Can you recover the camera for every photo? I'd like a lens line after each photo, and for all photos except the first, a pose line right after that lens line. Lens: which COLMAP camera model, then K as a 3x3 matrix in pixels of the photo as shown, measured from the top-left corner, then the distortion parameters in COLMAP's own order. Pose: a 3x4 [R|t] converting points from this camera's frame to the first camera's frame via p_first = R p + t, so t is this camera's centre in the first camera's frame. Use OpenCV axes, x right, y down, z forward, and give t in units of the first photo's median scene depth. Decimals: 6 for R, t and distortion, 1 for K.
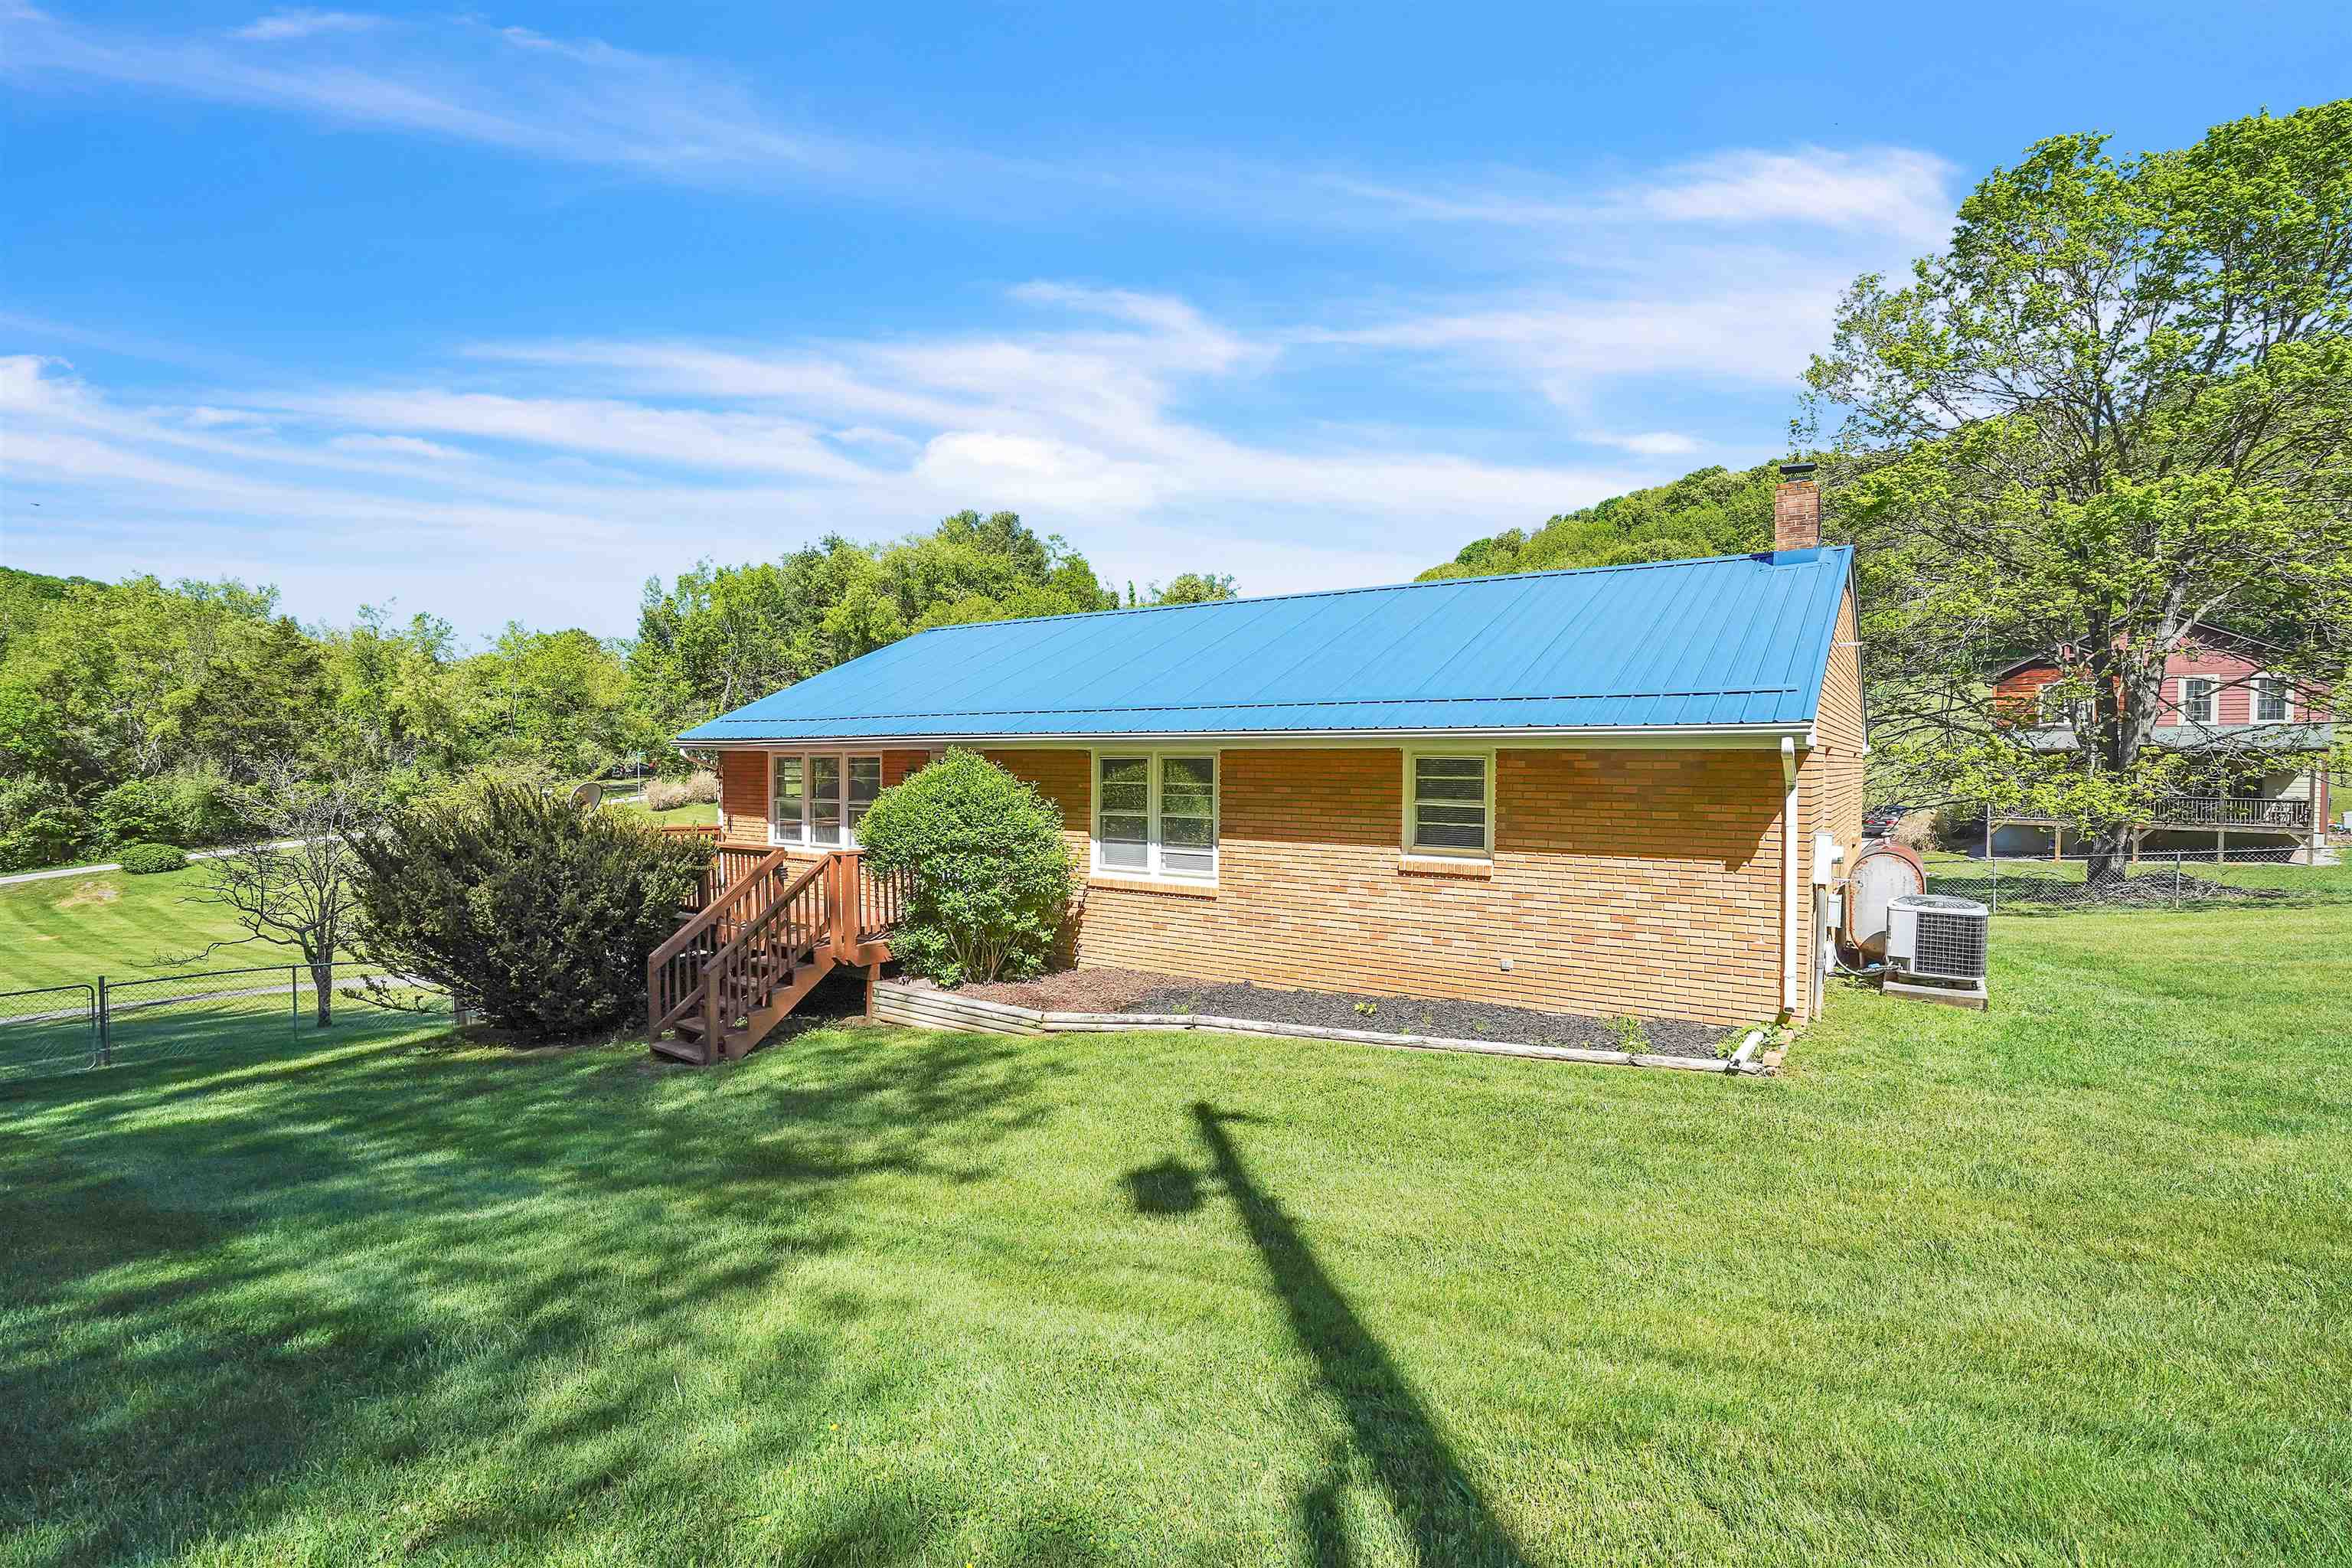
lens RADIAL K [[1137.9, 0, 1164.9], [0, 1137.9, 796.2], [0, 0, 1]] dist [-0.002212, 0.000617]
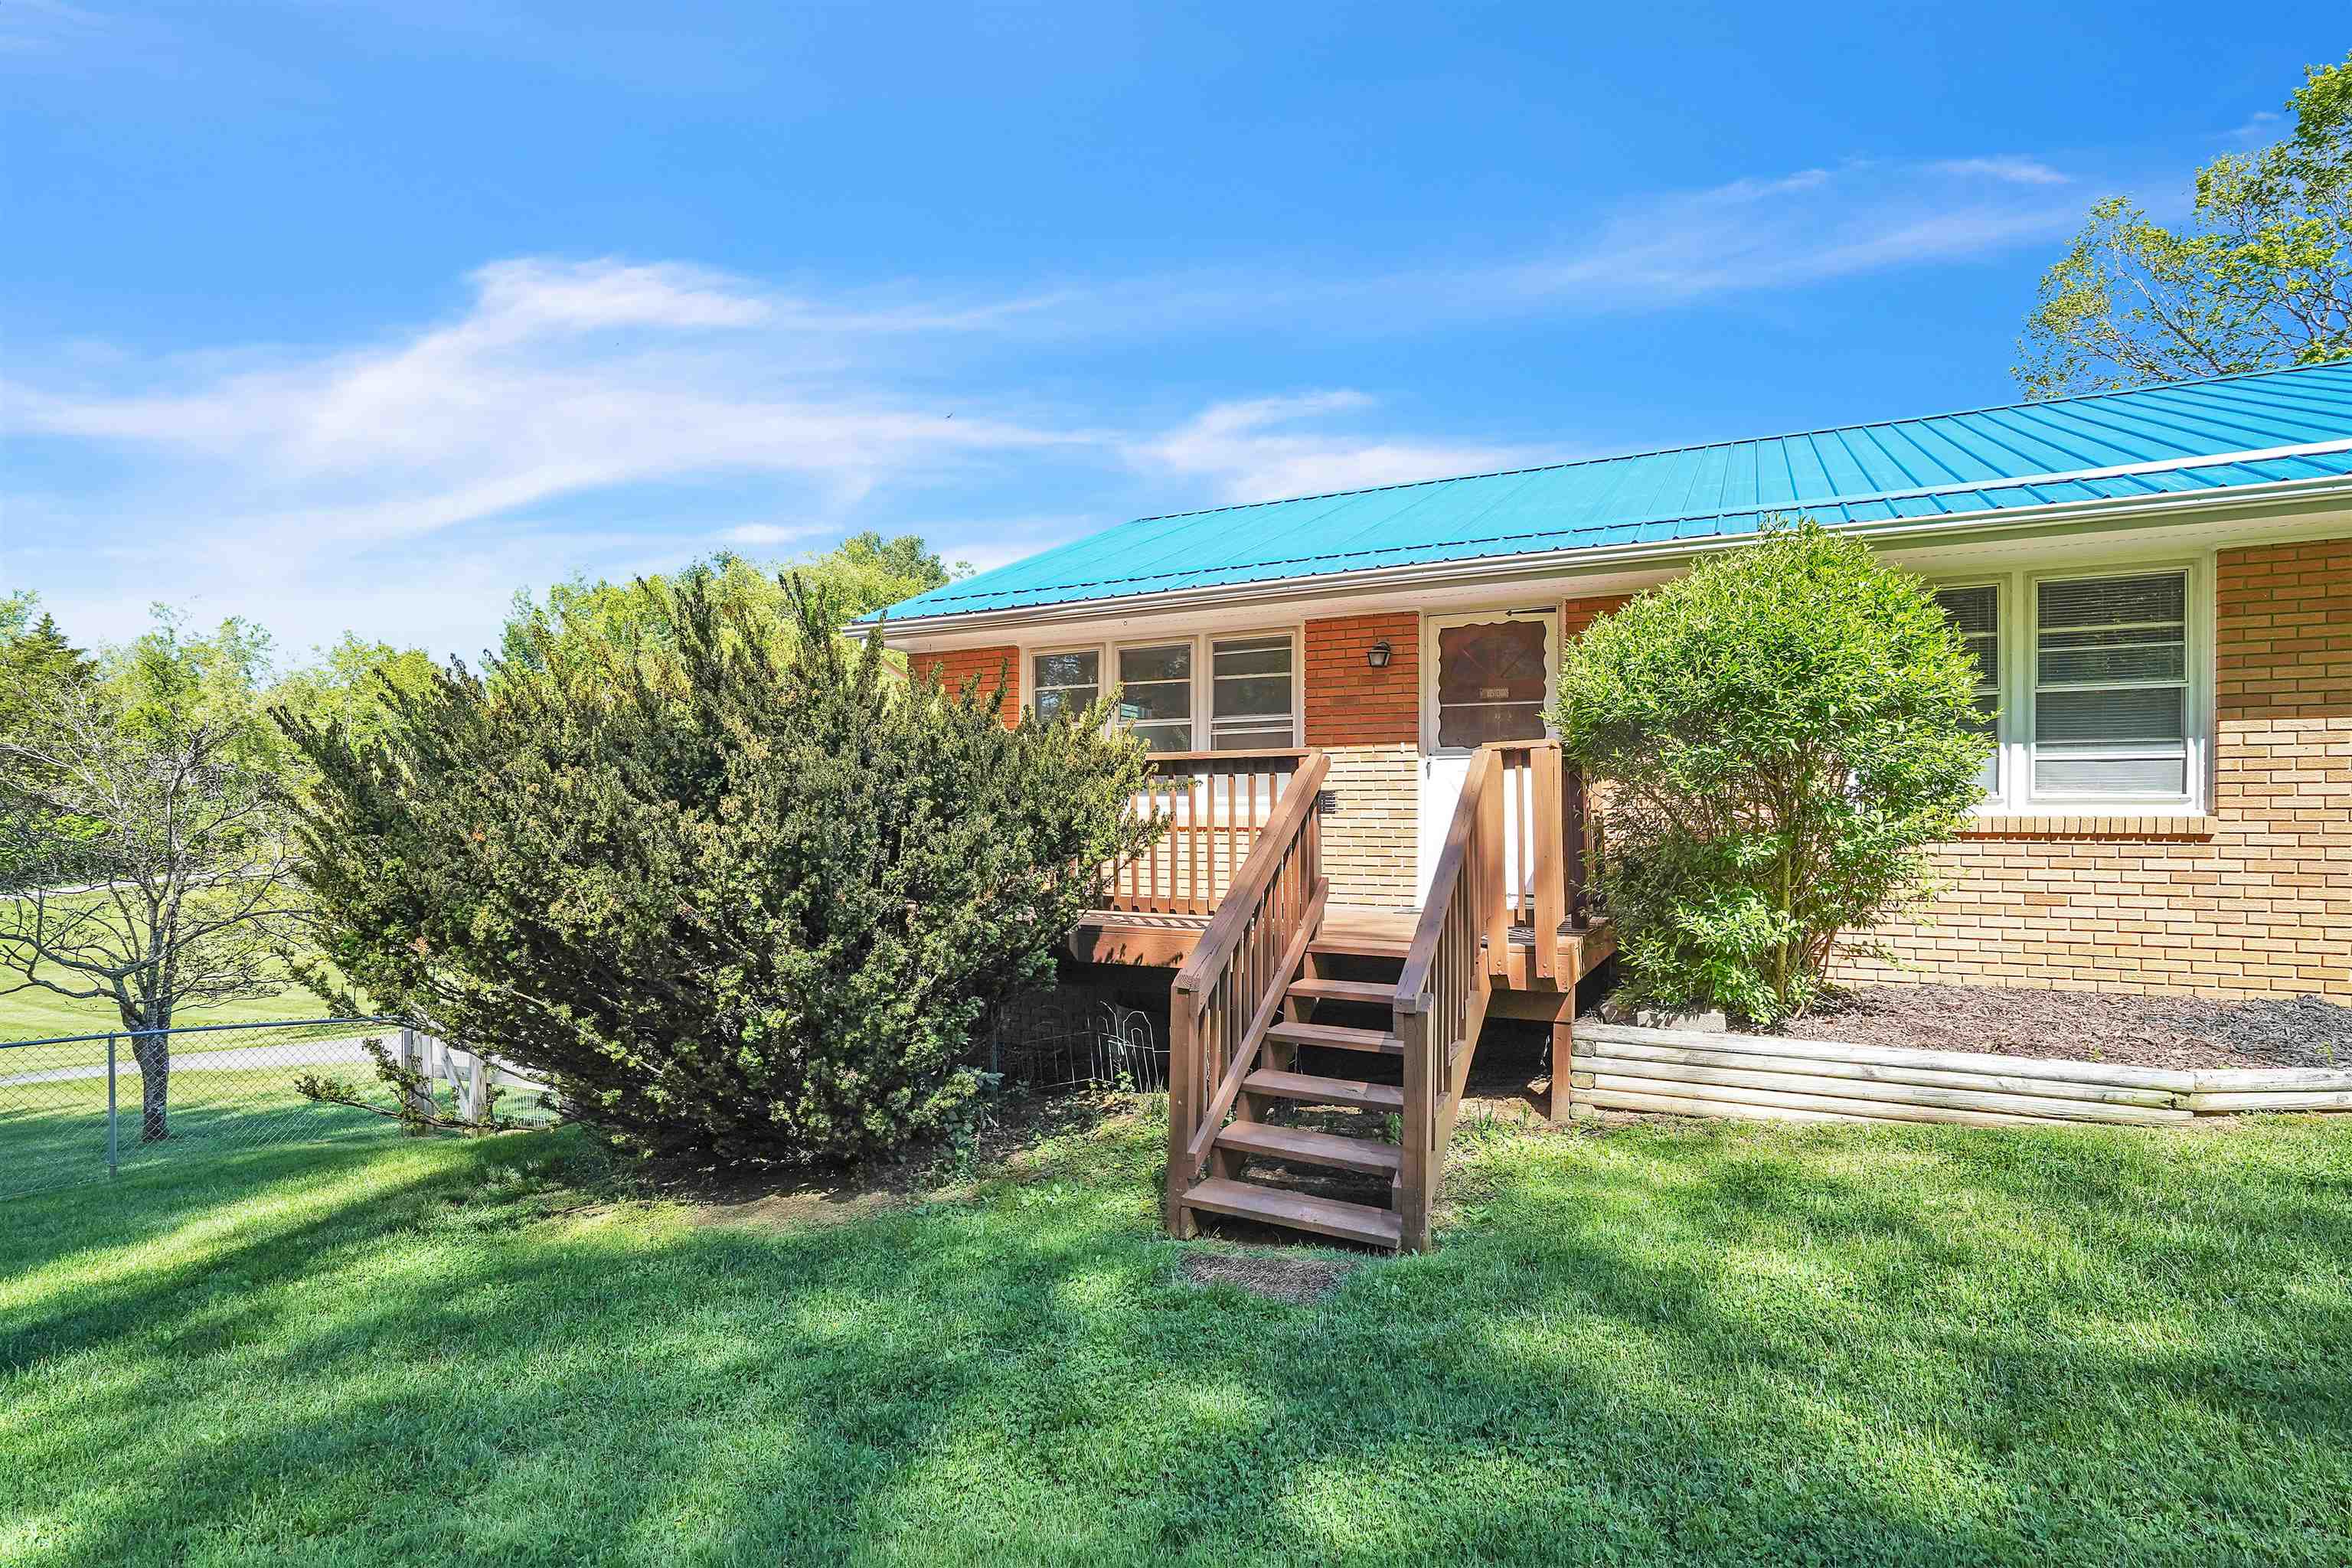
lens RADIAL K [[1113.5, 0, 1177.7], [0, 1113.5, 820.7], [0, 0, 1]] dist [-0.039089, 0.021972]
pose [[0.988664, -0.001638, 0.150137, -0.302423], [0.005849, 0.999601, -0.027616, 0.057377], [-0.150032, 0.028181, 0.988279, 0.358234]]
